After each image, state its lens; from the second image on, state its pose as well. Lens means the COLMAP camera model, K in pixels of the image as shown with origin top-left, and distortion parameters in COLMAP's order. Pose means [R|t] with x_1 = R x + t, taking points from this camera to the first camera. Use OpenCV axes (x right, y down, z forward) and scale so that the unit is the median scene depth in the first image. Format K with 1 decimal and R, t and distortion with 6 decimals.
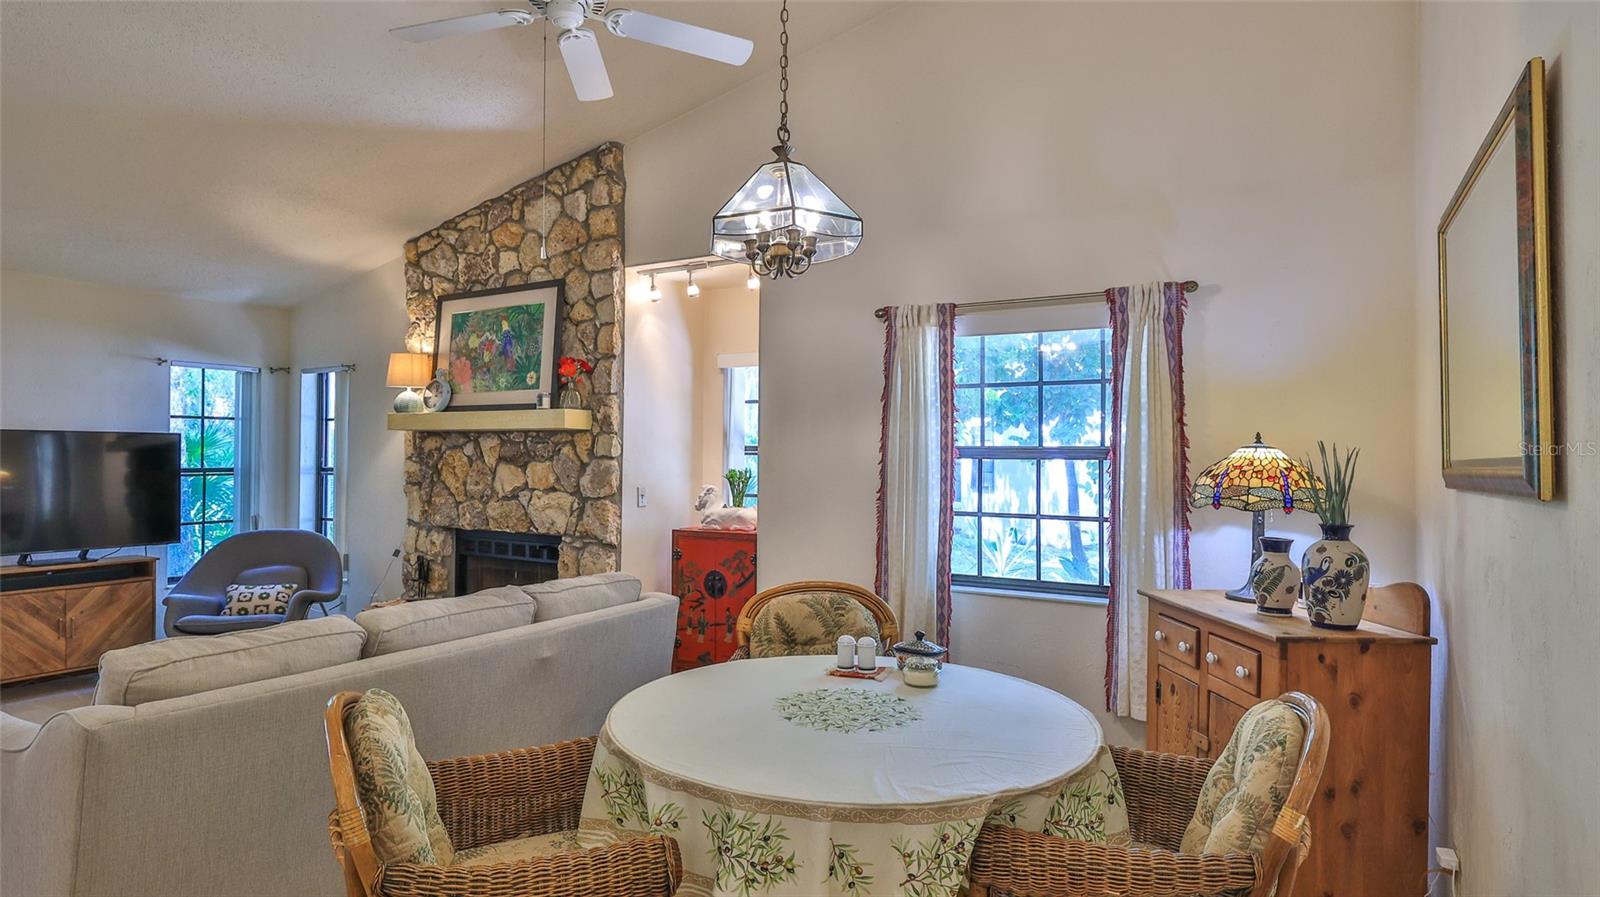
lens RADIAL K [[876.4, 0, 801.8], [0, 876.4, 442.2], [0, 0, 1]] dist [0.002818, 0.001117]
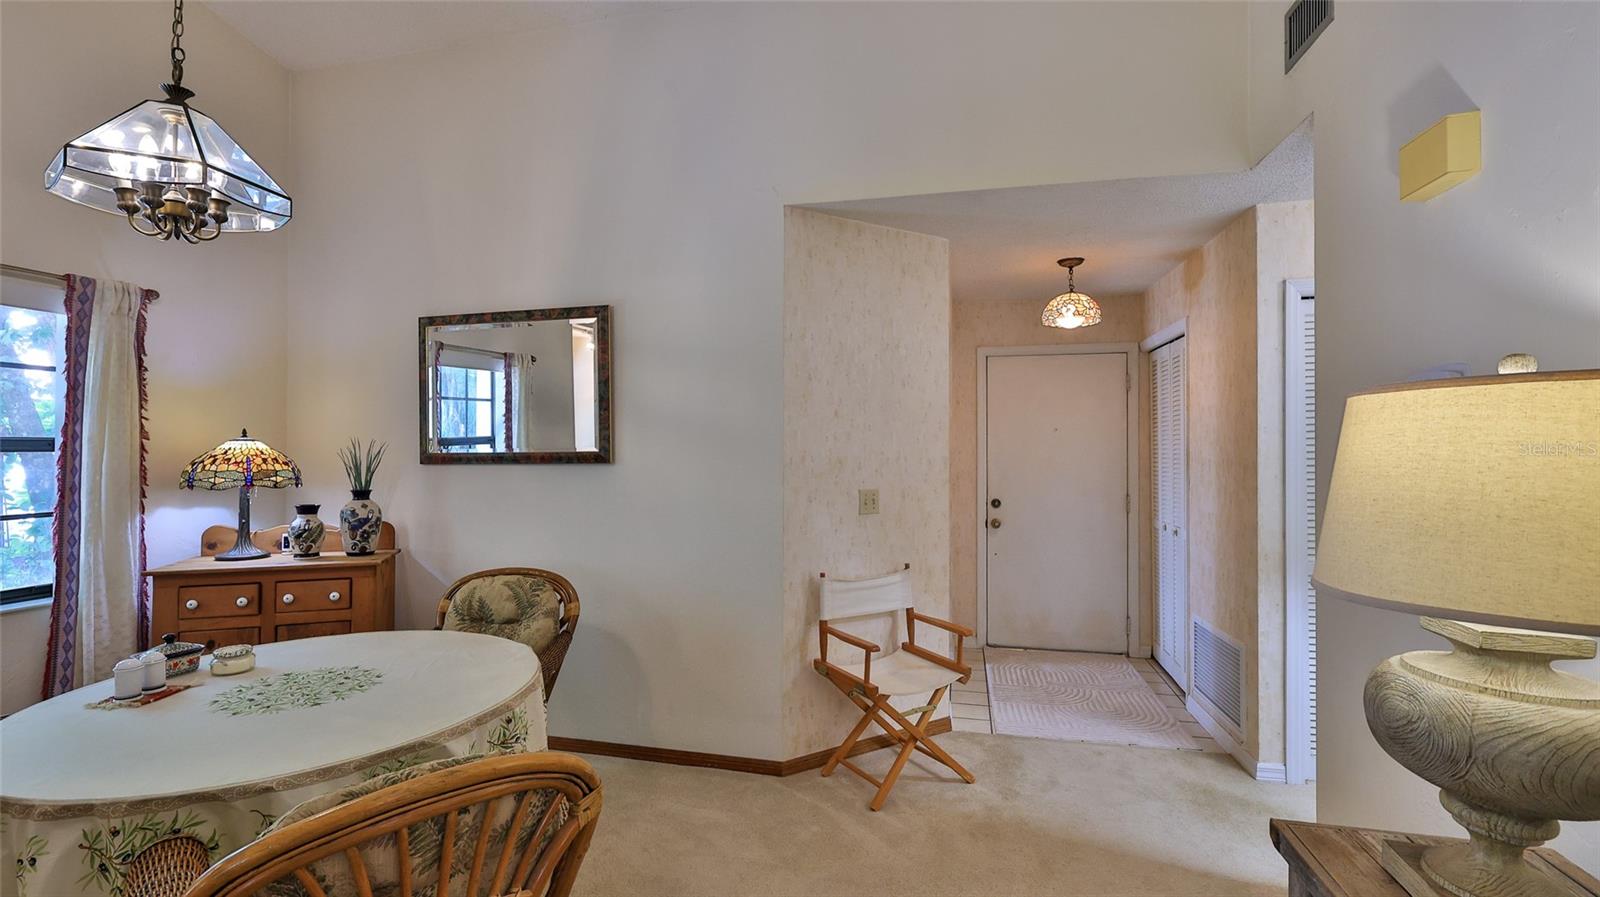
lens RADIAL K [[729.1, 0, 803.3], [0, 729.1, 440.0], [0, 0, 1]] dist [0.004873, 0.000484]
pose [[-0.305027, 0.002322, 0.952341, -0.464954], [-0.017084, 0.999823, -0.007909, -0.000049], [-0.952191, -0.018682, -0.304933, 0.331253]]
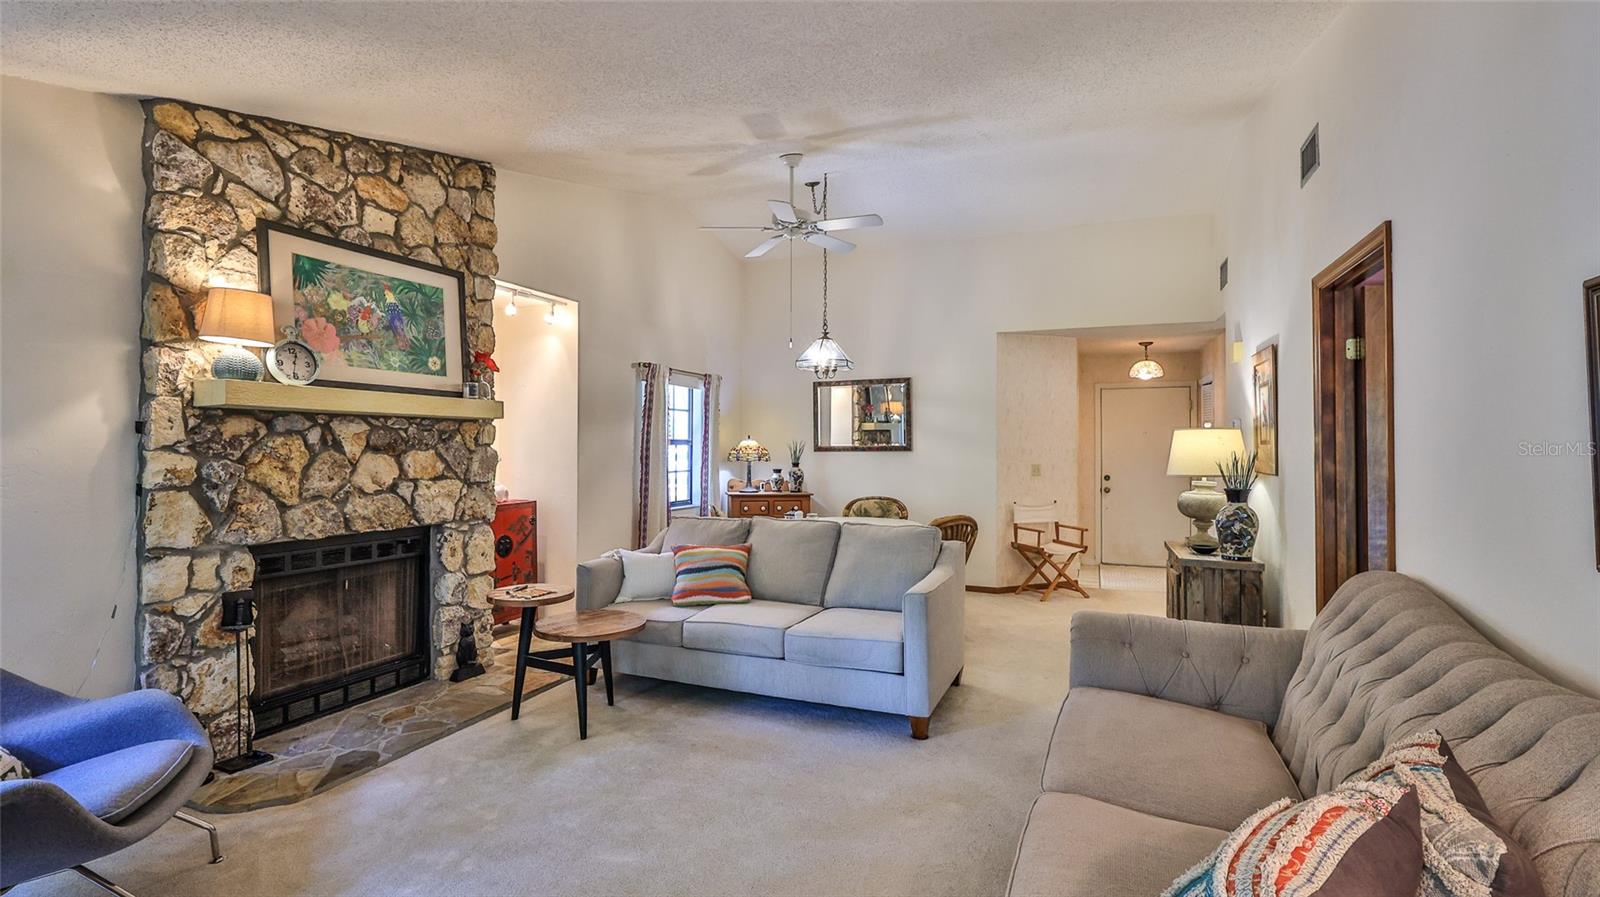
lens RADIAL K [[729.1, 0, 802.2], [0, 729.1, 433.6], [0, 0, 1]] dist [0.004873, 0.000484]
pose [[-0.143844, 0.010654, 0.989543, -1.170213], [-0.017300, 0.999762, -0.013279, 0.007883], [-0.989449, -0.019029, -0.143626, 0.717716]]
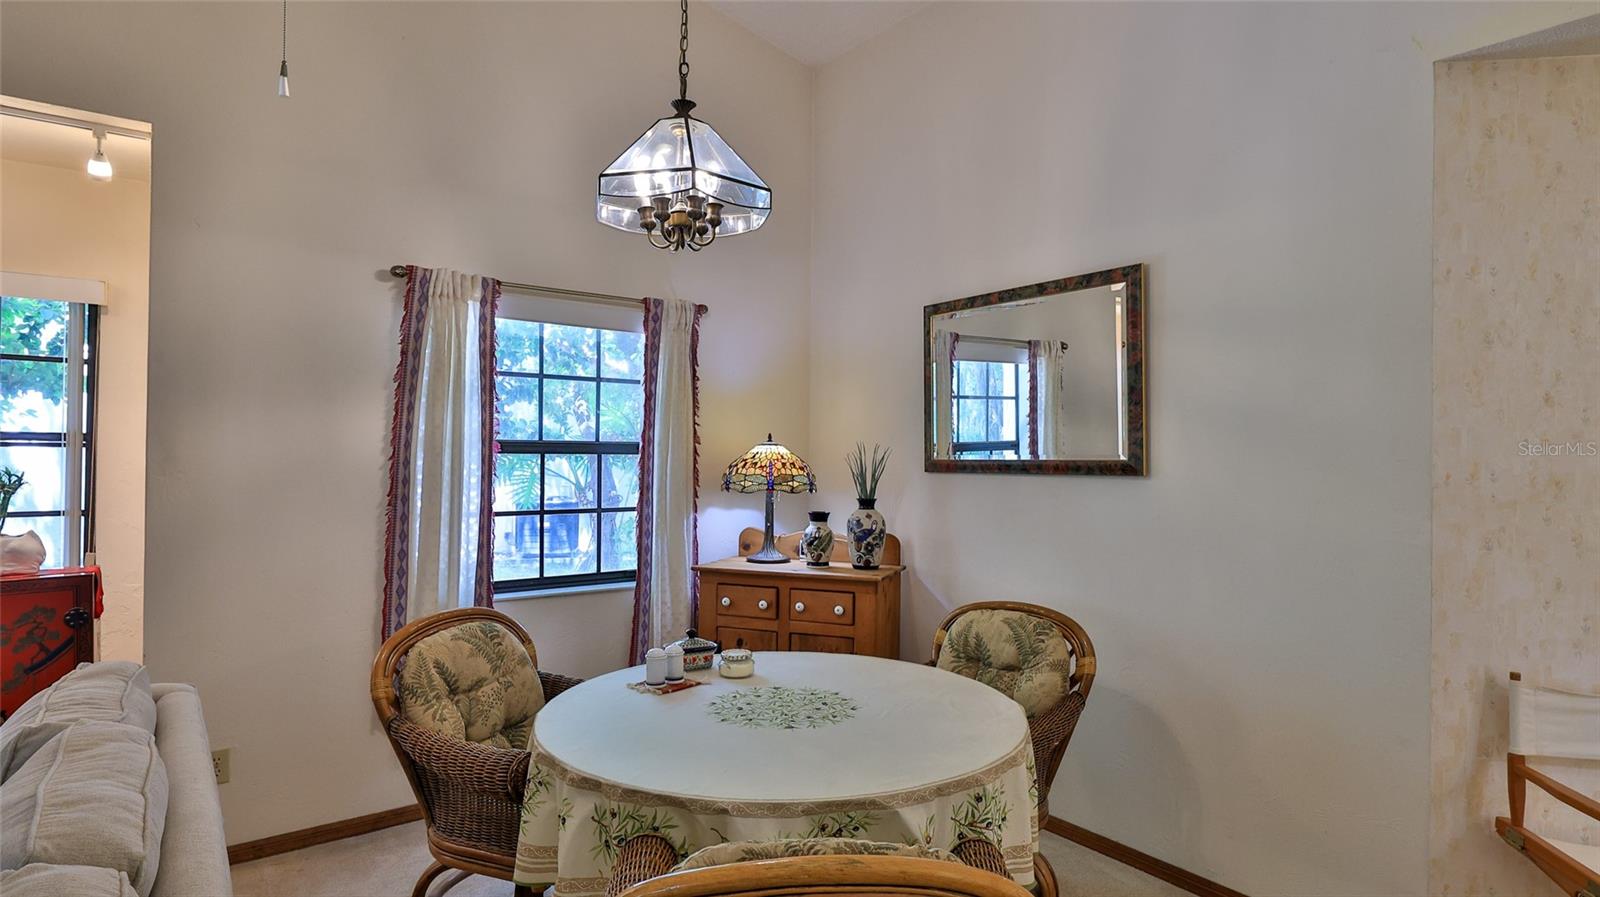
lens RADIAL K [[876.4, 0, 785.2], [0, 876.4, 445.5], [0, 0, 1]] dist [0.002818, 0.001117]
pose [[0.373696, 0.003262, 0.927546, -0.418588], [-0.020578, 0.999777, 0.004774, 0.000272], [-0.927323, -0.020871, 0.373680, 0.298767]]
